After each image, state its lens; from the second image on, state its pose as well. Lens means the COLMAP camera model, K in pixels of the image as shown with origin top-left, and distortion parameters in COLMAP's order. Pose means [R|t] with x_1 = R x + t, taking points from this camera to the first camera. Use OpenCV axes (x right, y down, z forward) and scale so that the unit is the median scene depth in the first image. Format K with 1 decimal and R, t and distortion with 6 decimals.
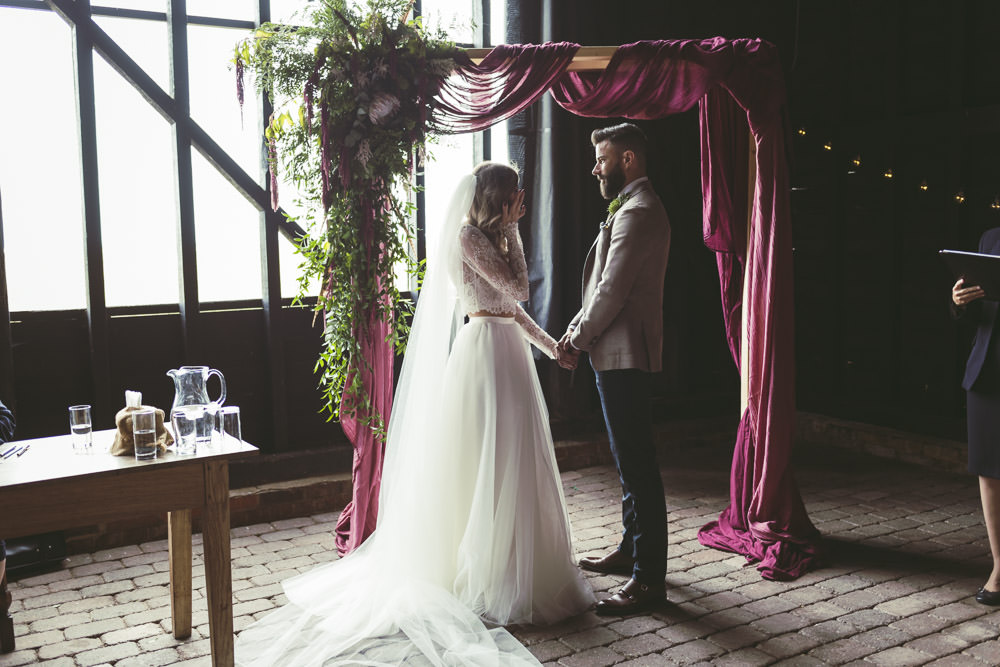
lens RADIAL K [[946.9, 0, 496.7], [0, 946.9, 334.4], [0, 0, 1]] dist [0.005613, 0.000000]
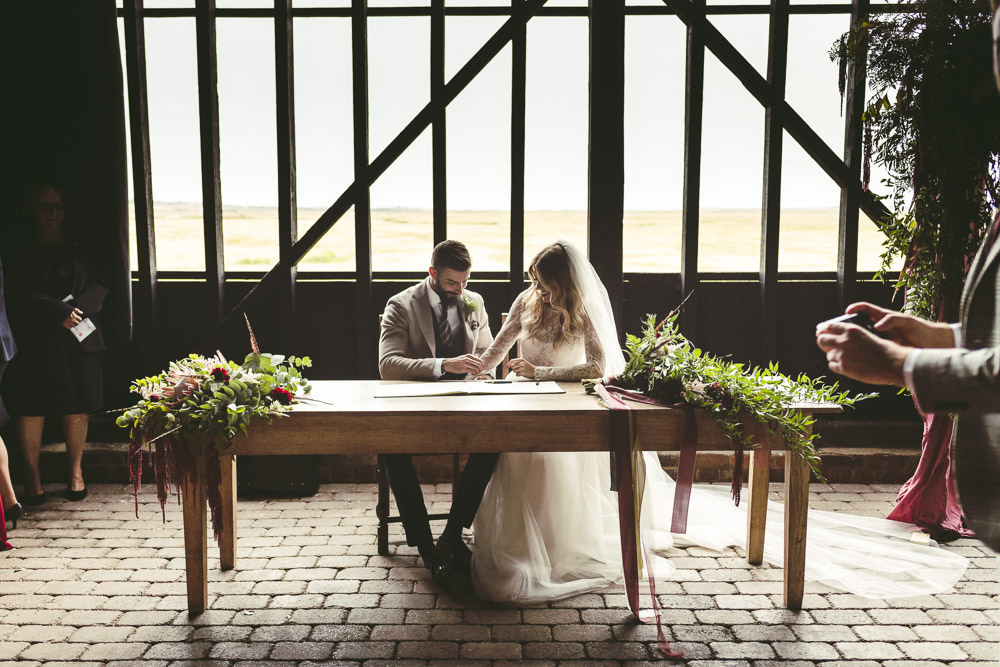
lens RADIAL K [[985.4, 0, 491.2], [0, 985.4, 331.3], [0, 0, 1]] dist [-0.002090, 0.000000]
pose [[0.851265, 0.080956, -0.518453, -0.005109], [-0.066150, 0.996701, 0.047020, 0.002802], [0.520550, -0.005731, 0.853812, -0.156350]]
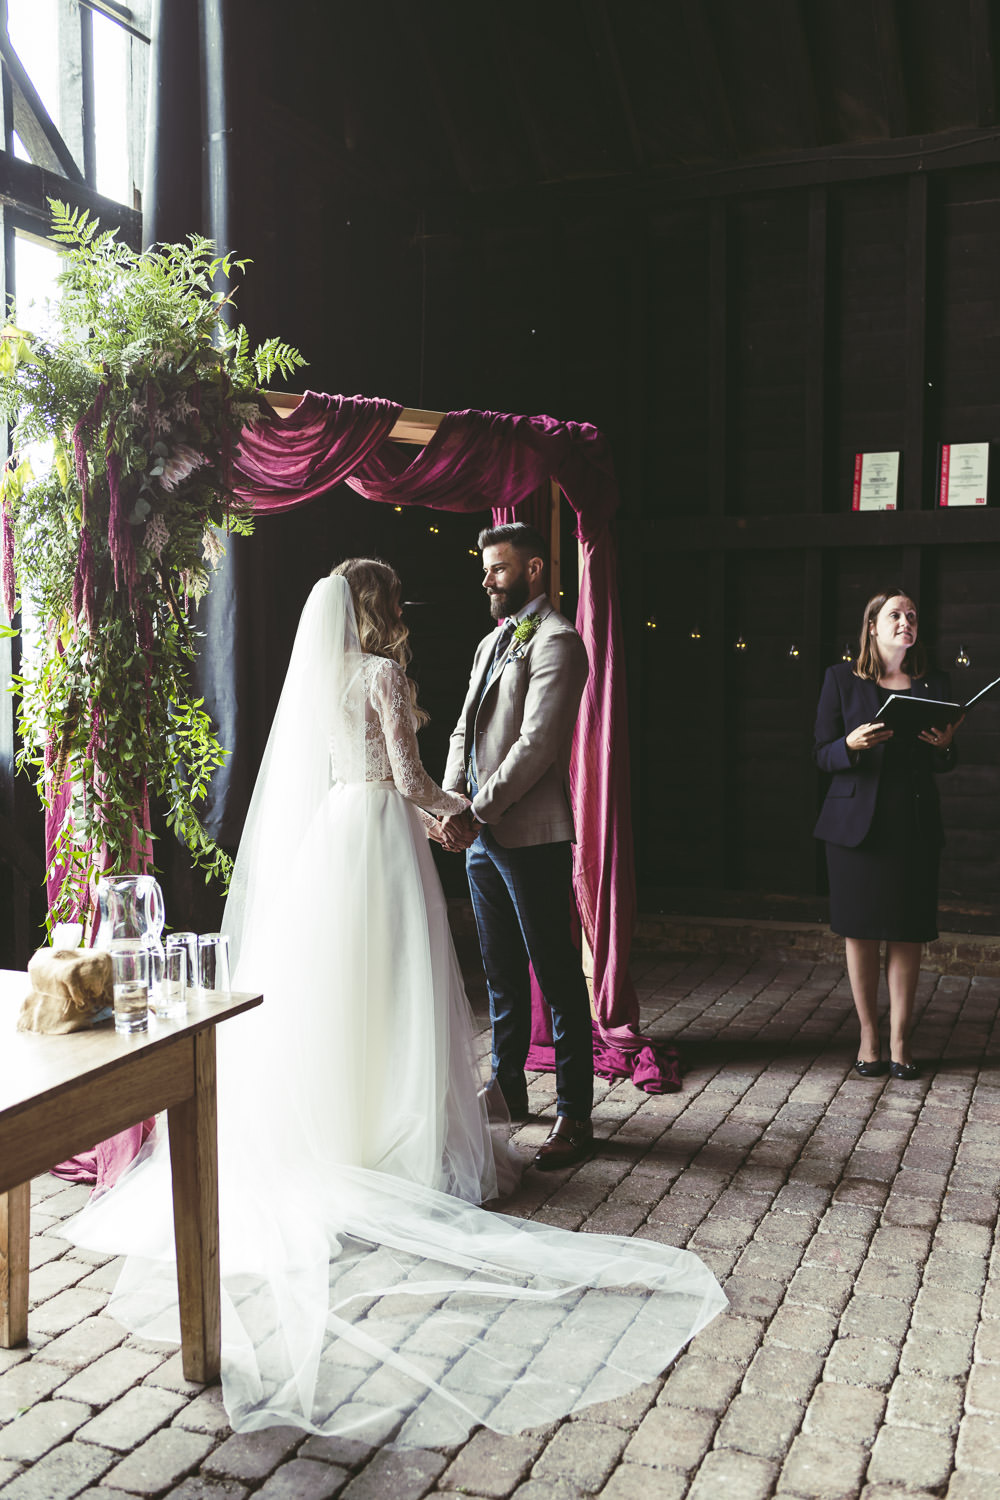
lens RADIAL K [[1420.3, 0, 519.2], [0, 1420.3, 759.8], [0, 0, 1]] dist [0.005613, 0.000000]
pose [[0.806646, -0.027052, 0.590416, -0.494768], [0.044769, 0.998879, -0.015398, -0.012097], [-0.589337, 0.038853, 0.806953, 0.075942]]
